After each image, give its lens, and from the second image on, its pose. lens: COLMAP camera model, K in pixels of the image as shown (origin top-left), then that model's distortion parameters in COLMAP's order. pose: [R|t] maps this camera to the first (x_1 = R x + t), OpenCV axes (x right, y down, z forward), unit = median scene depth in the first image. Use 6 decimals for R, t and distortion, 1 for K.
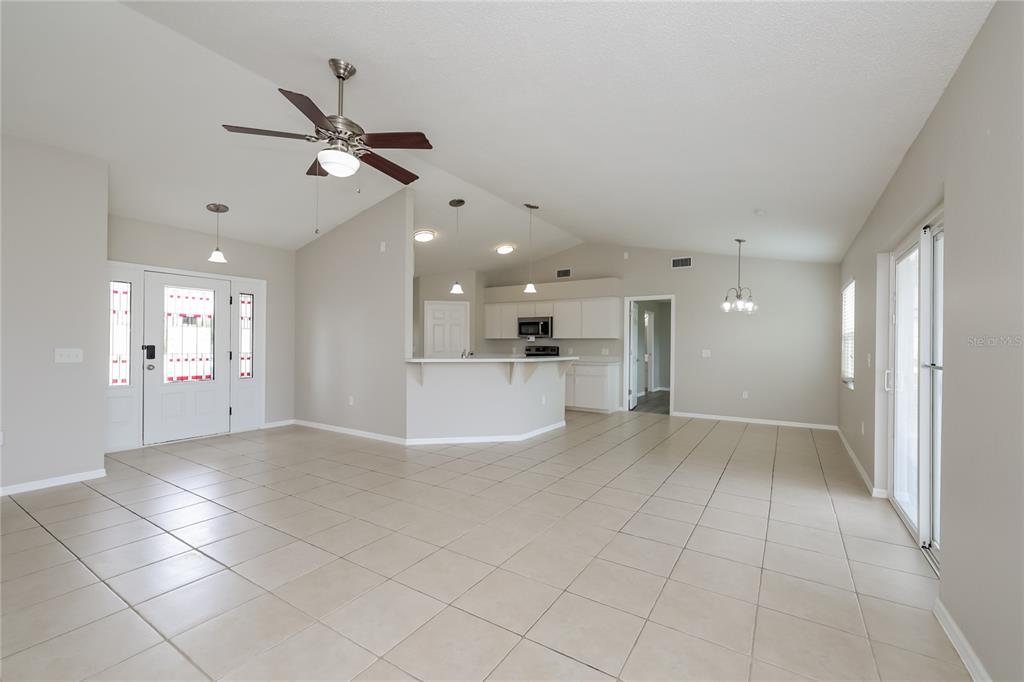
lens RADIAL K [[430.6, 0, 512.0], [0, 430.6, 341.0], [0, 0, 1]] dist [0.011283, -0.000042]
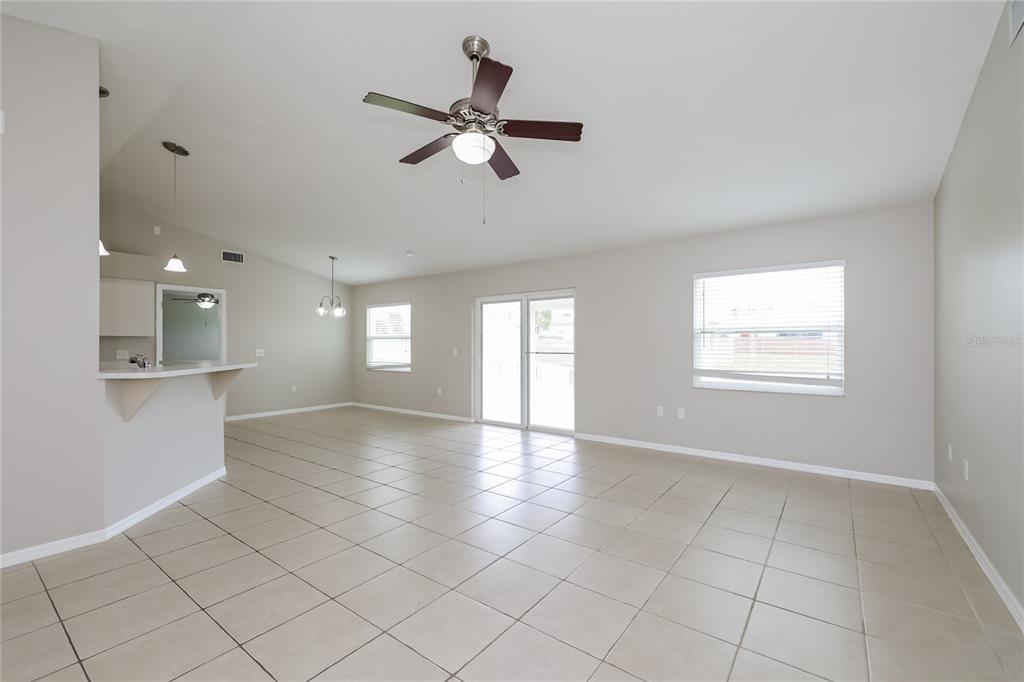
lens RADIAL K [[430.6, 0, 512.0], [0, 430.6, 341.0], [0, 0, 1]] dist [0.011283, -0.000042]
pose [[0.075262, -0.001305, 0.997163, -0.497256], [-0.002954, 0.999994, 0.001532, -0.002900], [-0.997159, -0.003061, 0.075258, 0.325026]]
